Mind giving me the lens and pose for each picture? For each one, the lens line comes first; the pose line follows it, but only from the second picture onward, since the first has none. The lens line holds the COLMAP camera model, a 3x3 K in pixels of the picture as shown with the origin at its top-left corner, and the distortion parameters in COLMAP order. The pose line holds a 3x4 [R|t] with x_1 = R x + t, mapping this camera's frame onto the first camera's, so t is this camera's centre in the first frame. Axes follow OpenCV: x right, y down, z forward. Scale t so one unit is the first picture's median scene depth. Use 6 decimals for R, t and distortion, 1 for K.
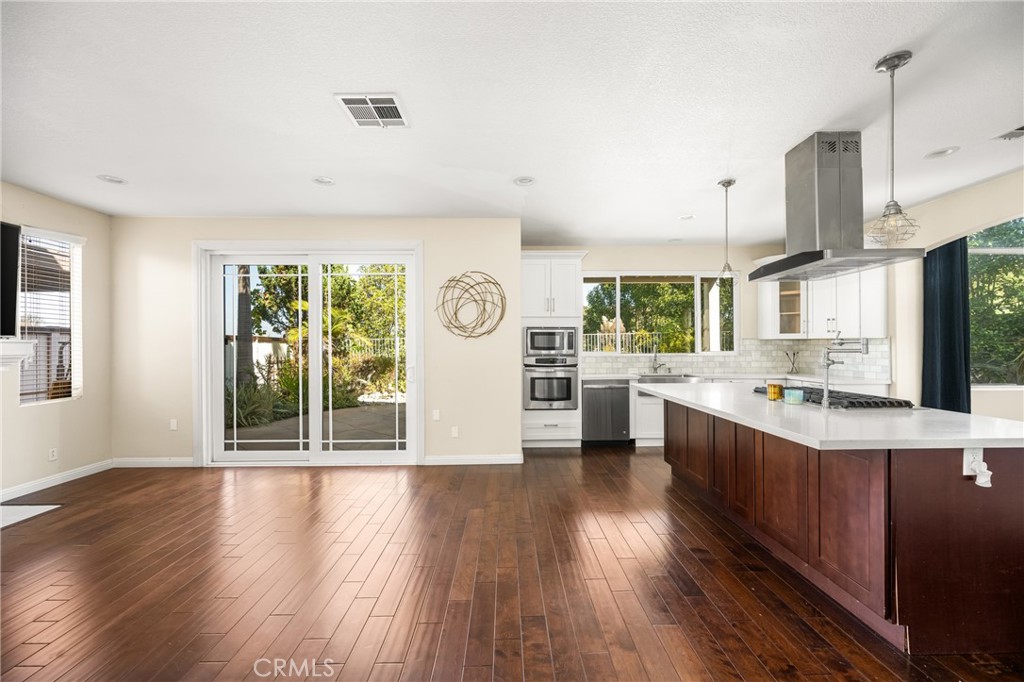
lens RADIAL K [[411.1, 0, 517.6], [0, 411.1, 344.6], [0, 0, 1]] dist [0.010868, -0.000645]
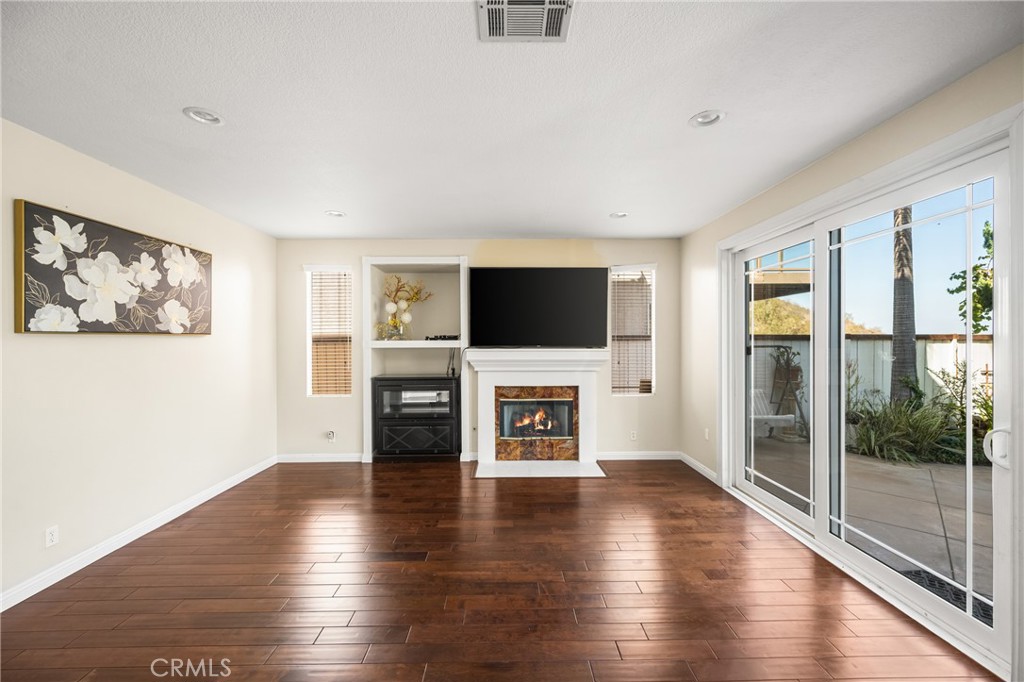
lens RADIAL K [[411.1, 0, 512.1], [0, 411.1, 339.6], [0, 0, 1]] dist [0.010868, -0.000645]
pose [[0.001367, 0.001799, -0.999997, 0.133165], [0.005271, 0.999984, 0.001806, -0.032376], [0.999985, -0.005274, 0.001358, 0.475558]]
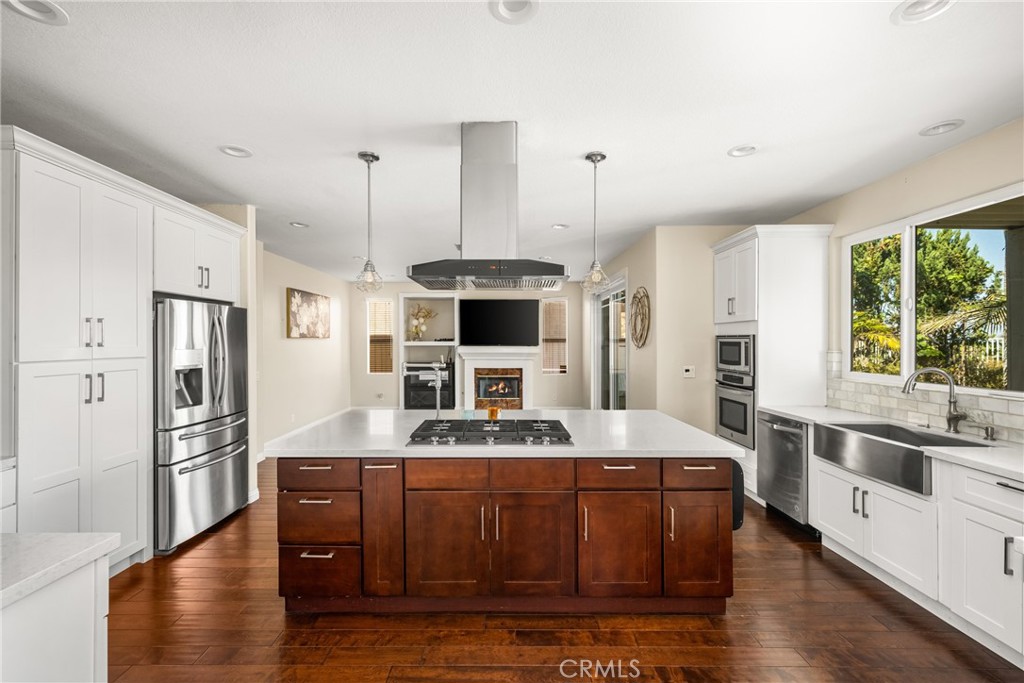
lens RADIAL K [[430.0, 0, 496.4], [0, 430.0, 342.6], [0, 0, 1]] dist [-0.007353, 0.000202]
pose [[-0.033462, 0.005040, -0.999427, 0.901175], [0.001226, 0.999987, 0.005002, -0.033171], [0.999439, -0.001057, -0.033468, 0.582817]]
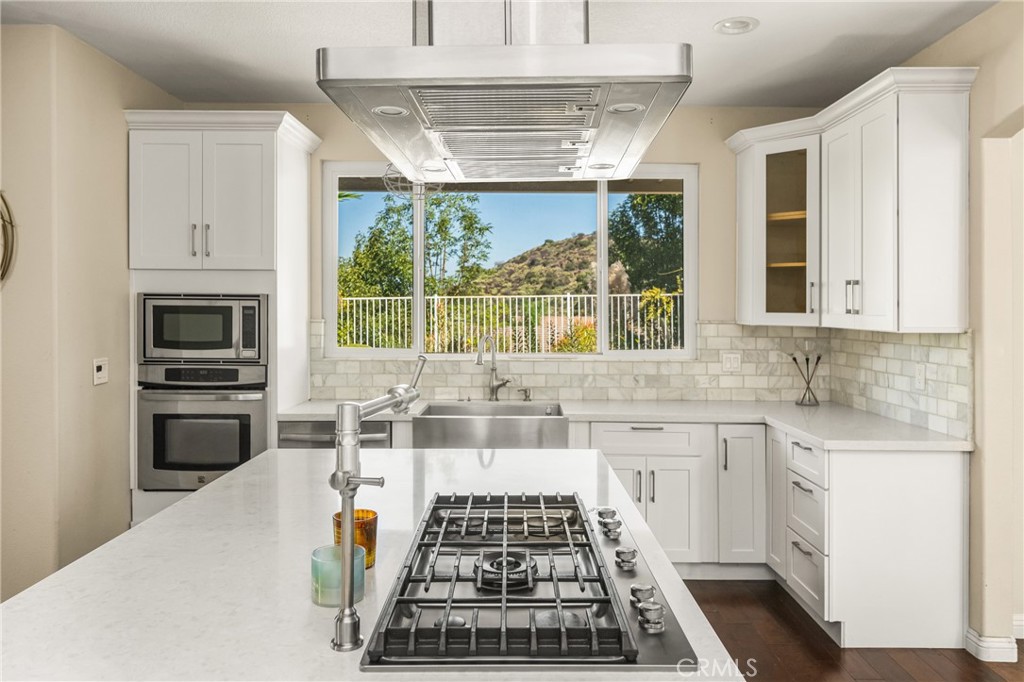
lens RADIAL K [[742.4, 0, 517.1], [0, 742.4, 311.6], [0, 0, 1]] dist [-0.001670, -0.001319]
pose [[0.999874, 0.008056, -0.013681, 0.410252], [-0.007956, 0.999941, 0.007359, -0.032557], [0.013739, -0.007250, 0.999879, 0.252801]]
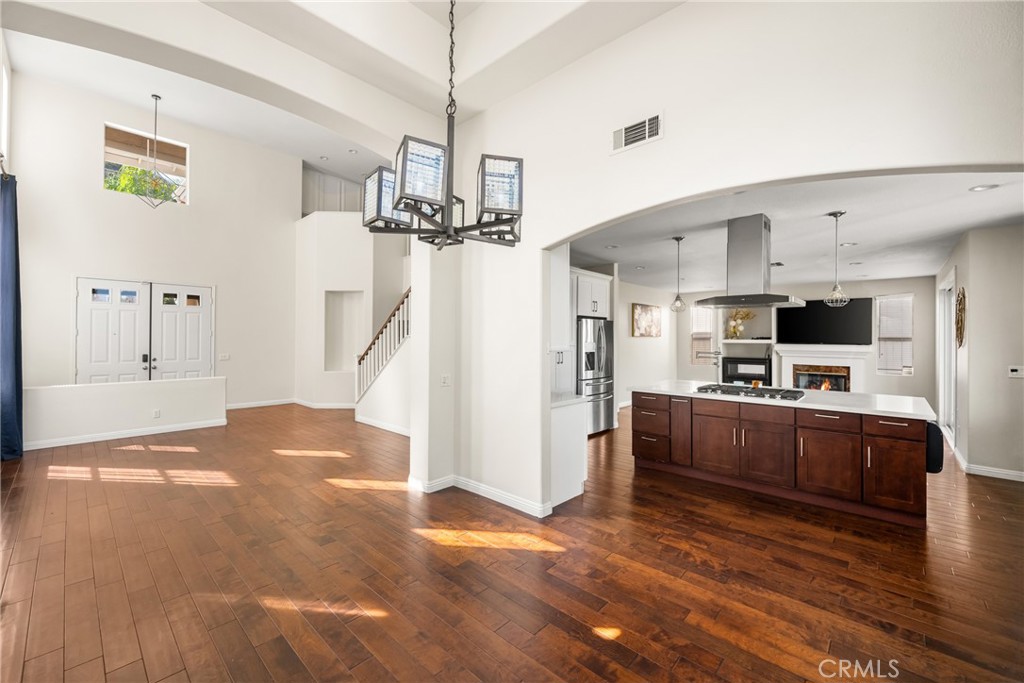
lens RADIAL K [[411.1, 0, 515.0], [0, 411.1, 340.3], [0, 0, 1]] dist [0.010868, -0.000645]
pose [[-0.683398, 0.001918, -0.730044, 1.322457], [-0.003028, 0.999980, 0.005462, -0.033691], [0.730040, 0.005944, -0.683378, 0.782499]]
